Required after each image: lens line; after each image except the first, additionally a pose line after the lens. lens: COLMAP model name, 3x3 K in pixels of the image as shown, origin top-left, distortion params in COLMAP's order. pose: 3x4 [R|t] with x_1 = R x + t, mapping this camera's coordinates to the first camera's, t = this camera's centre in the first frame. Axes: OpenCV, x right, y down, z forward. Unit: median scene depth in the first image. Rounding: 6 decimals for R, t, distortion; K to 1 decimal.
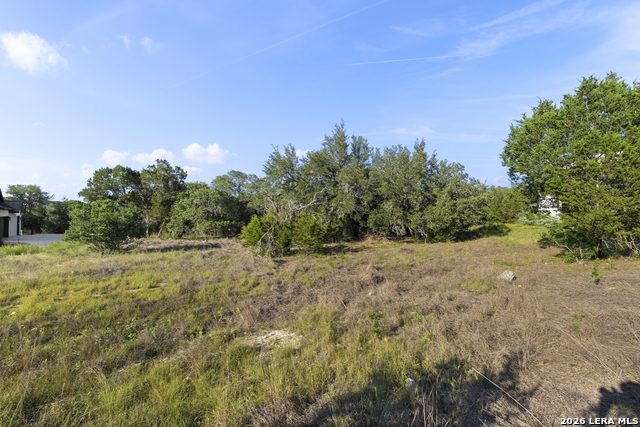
lens RADIAL K [[291.9, 0, 326.8], [0, 291.9, 213.0], [0, 0, 1]] dist [0.000675, 0.000468]
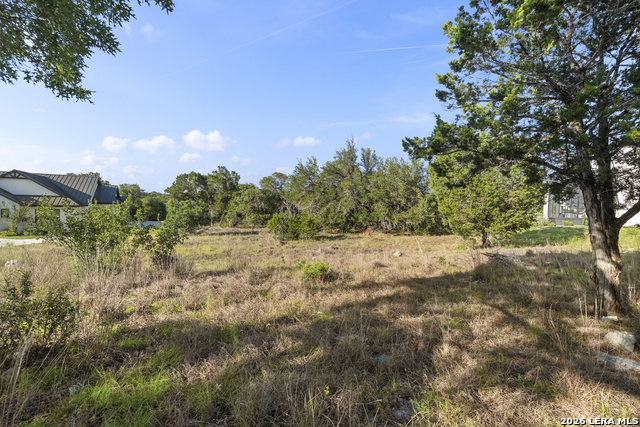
lens RADIAL K [[282.5, 0, 320.0], [0, 282.5, 213.5], [0, 0, 1]] dist [0.001005, 0.000255]
pose [[0.982150, 0.018149, -0.187224, 0.116195], [-0.012676, 0.999458, 0.030386, -0.016957], [0.187674, -0.027471, 0.981847, -0.179377]]
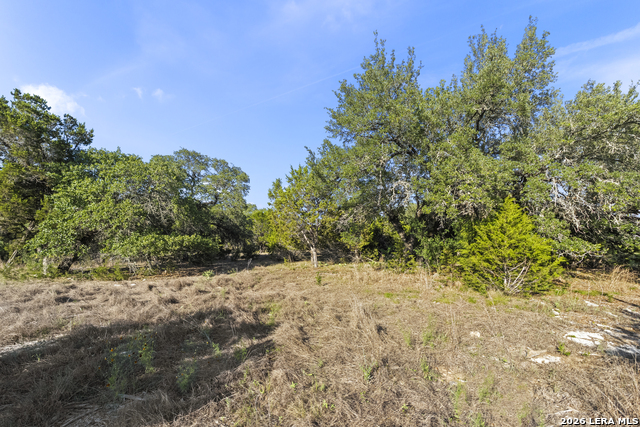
lens RADIAL K [[282.5, 0, 320.0], [0, 282.5, 213.5], [0, 0, 1]] dist [0.001005, 0.000255]
pose [[0.967441, 0.035759, 0.250556, -0.262824], [-0.018564, 0.997328, -0.070658, 0.021360], [-0.252414, 0.063706, 0.965520, 0.533306]]
